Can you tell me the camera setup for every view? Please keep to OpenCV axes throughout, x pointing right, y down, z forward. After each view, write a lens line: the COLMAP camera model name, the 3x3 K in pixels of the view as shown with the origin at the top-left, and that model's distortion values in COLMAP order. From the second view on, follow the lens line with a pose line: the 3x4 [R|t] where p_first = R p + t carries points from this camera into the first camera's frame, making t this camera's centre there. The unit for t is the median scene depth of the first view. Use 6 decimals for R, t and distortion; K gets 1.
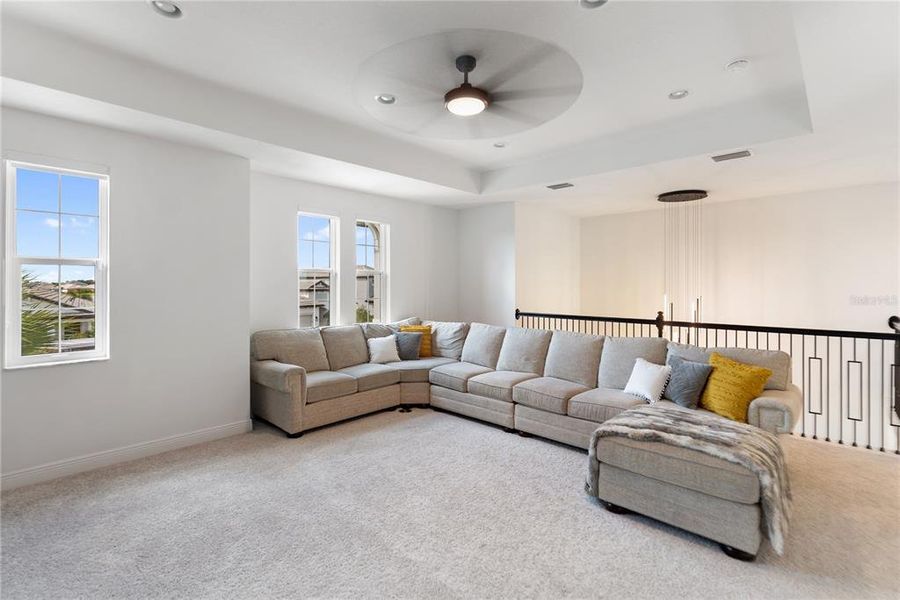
lens RADIAL K [[424.1, 0, 445.6], [0, 424.1, 286.1], [0, 0, 1]] dist [-0.002258, -0.000015]
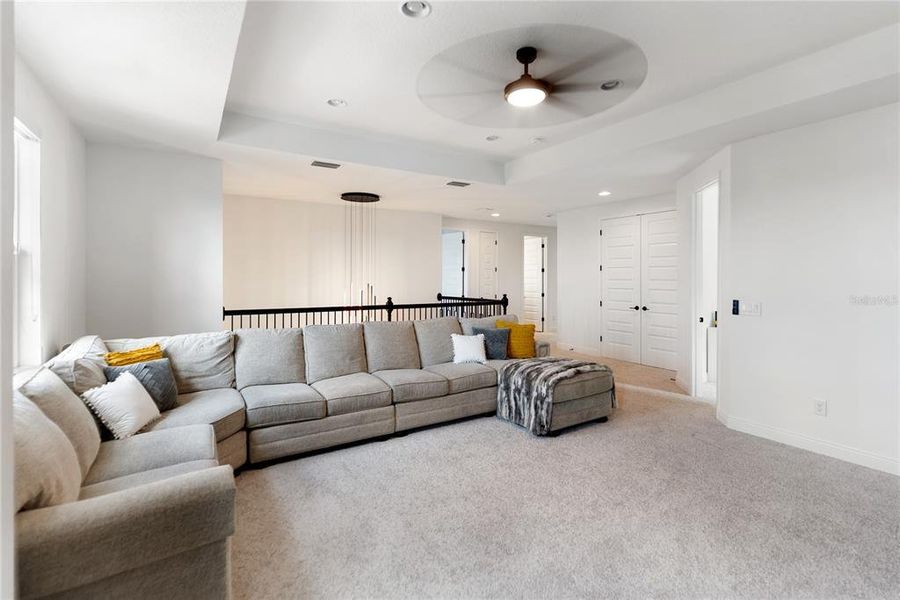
lens RADIAL K [[425.4, 0, 442.2], [0, 425.4, 281.8], [0, 0, 1]] dist [-0.002240, 0.001185]
pose [[0.227358, -0.014565, 0.973702, -0.600524], [-0.000365, 0.999887, 0.015042, -0.000438], [-0.973811, -0.003776, 0.227327, 0.592520]]
